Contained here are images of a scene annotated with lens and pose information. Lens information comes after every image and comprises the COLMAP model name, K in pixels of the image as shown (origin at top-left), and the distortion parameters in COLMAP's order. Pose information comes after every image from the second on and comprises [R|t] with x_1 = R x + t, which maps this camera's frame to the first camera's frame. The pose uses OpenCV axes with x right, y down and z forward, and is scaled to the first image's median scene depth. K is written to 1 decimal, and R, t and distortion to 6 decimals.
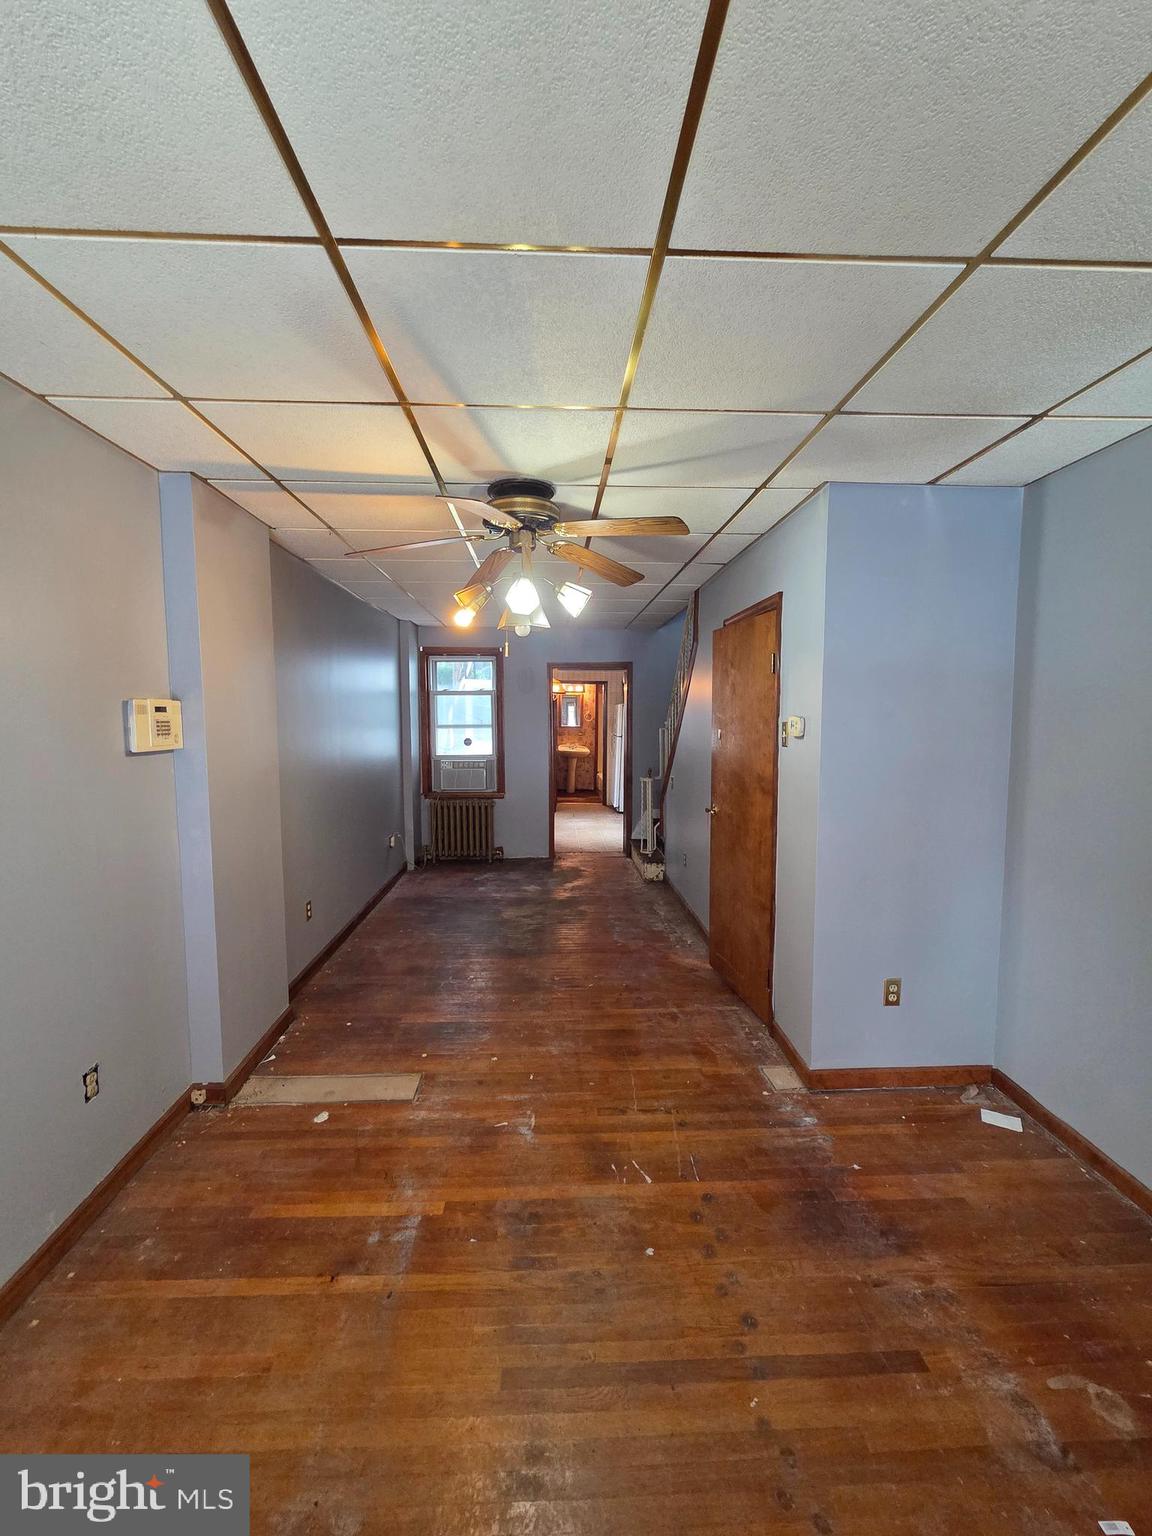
lens RADIAL K [[628.5, 0, 573.9], [0, 628.5, 760.2], [0, 0, 1]] dist [0.002231, -0.000304]
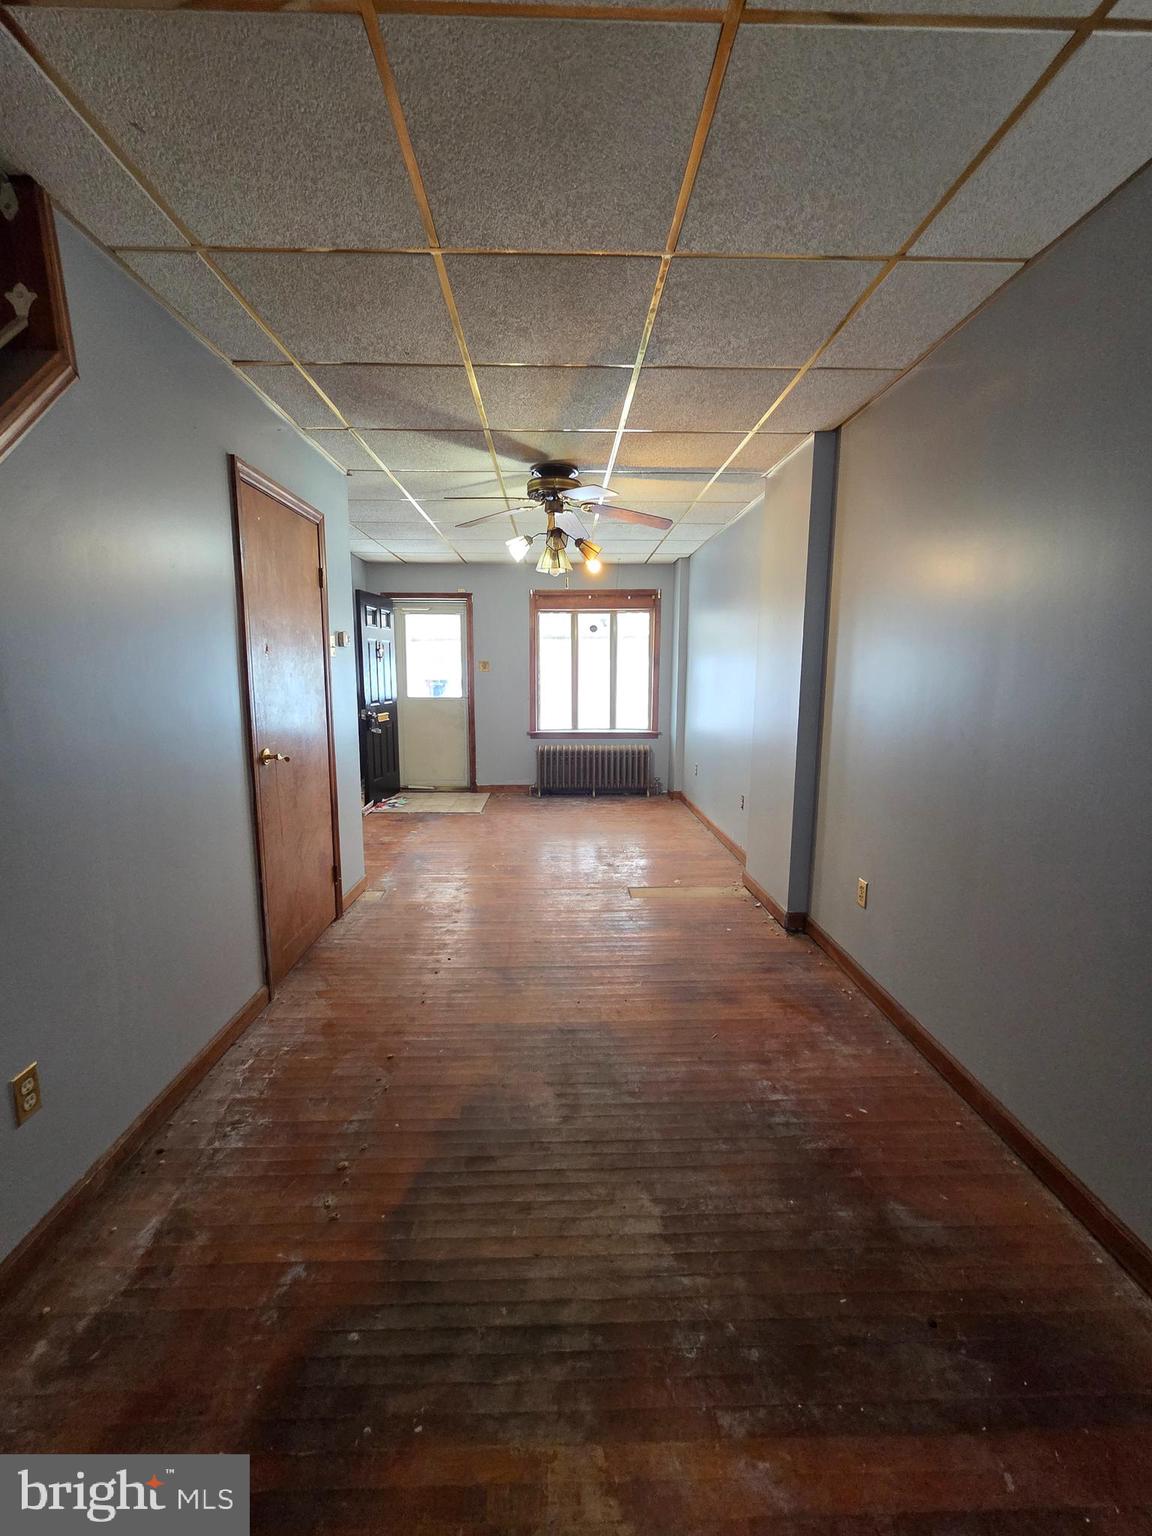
lens RADIAL K [[628.5, 0, 573.9], [0, 628.5, 760.2], [0, 0, 1]] dist [0.002231, -0.000304]
pose [[-0.999908, -0.004109, 0.012934, -0.153267], [-0.001188, 0.975899, 0.218217, -0.106823], [-0.013519, 0.218182, -0.975814, 2.607783]]
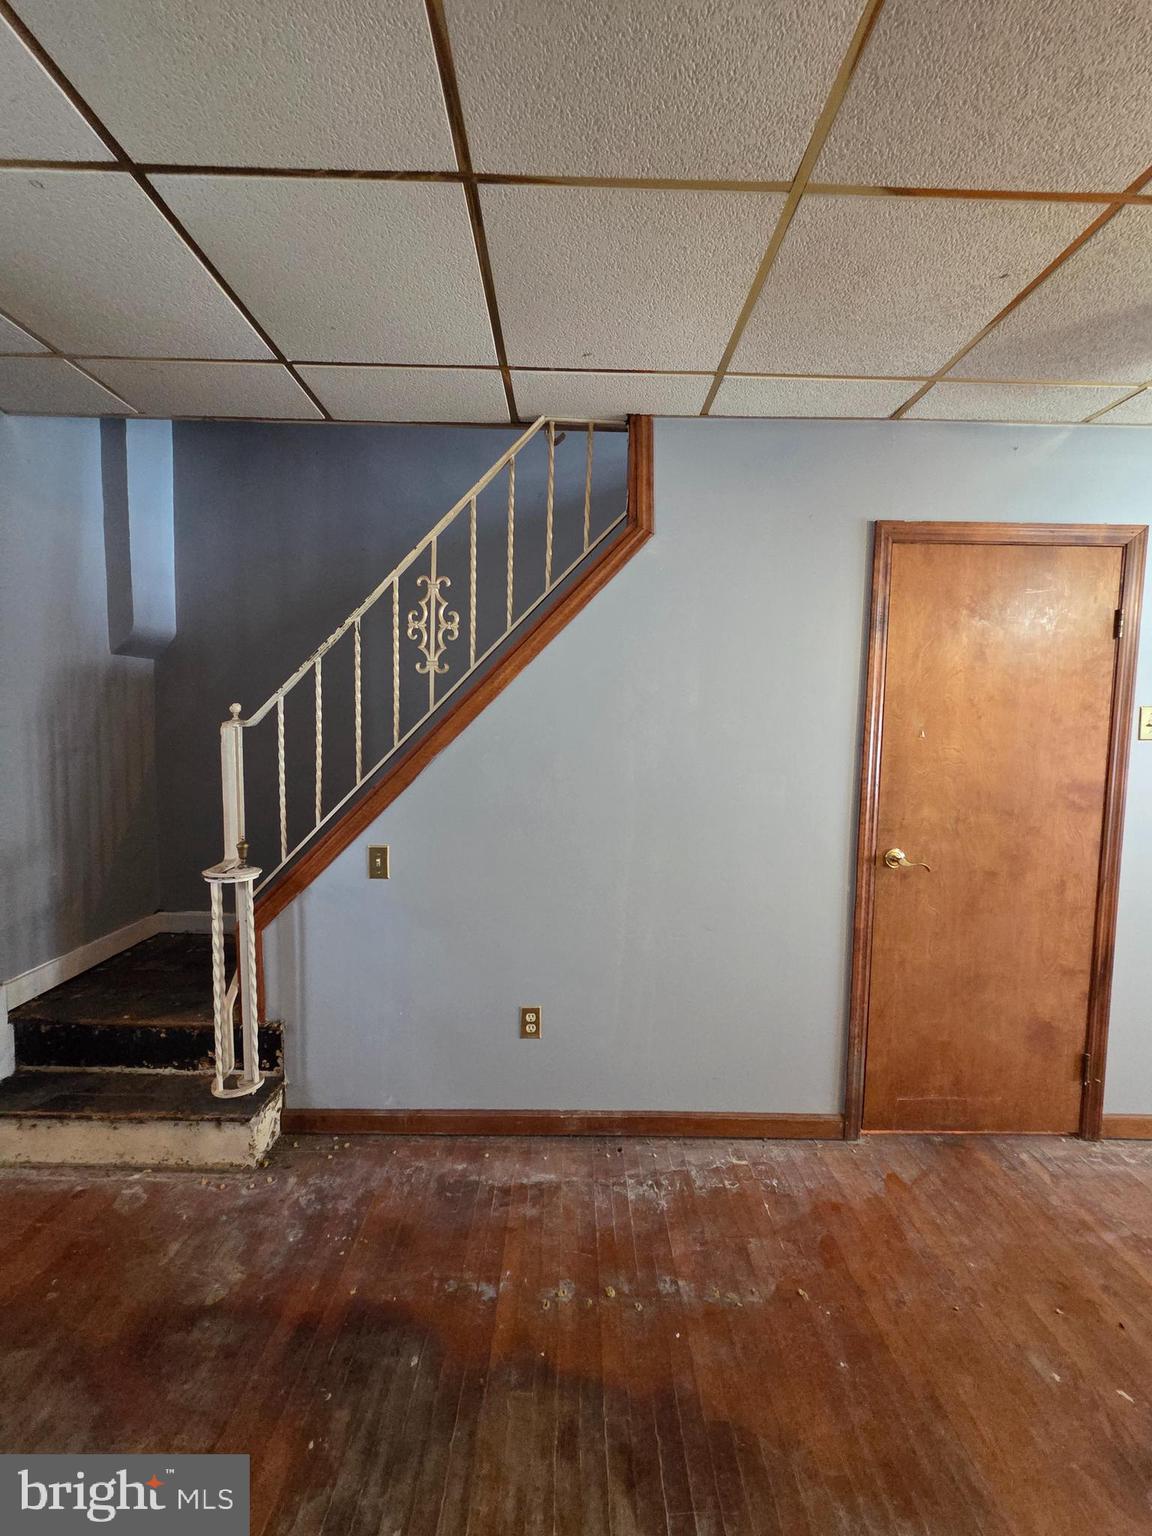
lens RADIAL K [[628.5, 0, 573.9], [0, 628.5, 760.2], [0, 0, 1]] dist [0.002231, -0.000304]
pose [[0.026437, -0.063771, 0.997614, -0.512994], [0.056107, 0.996485, 0.062212, -0.098916], [-0.998075, 0.054329, 0.029922, 1.989330]]
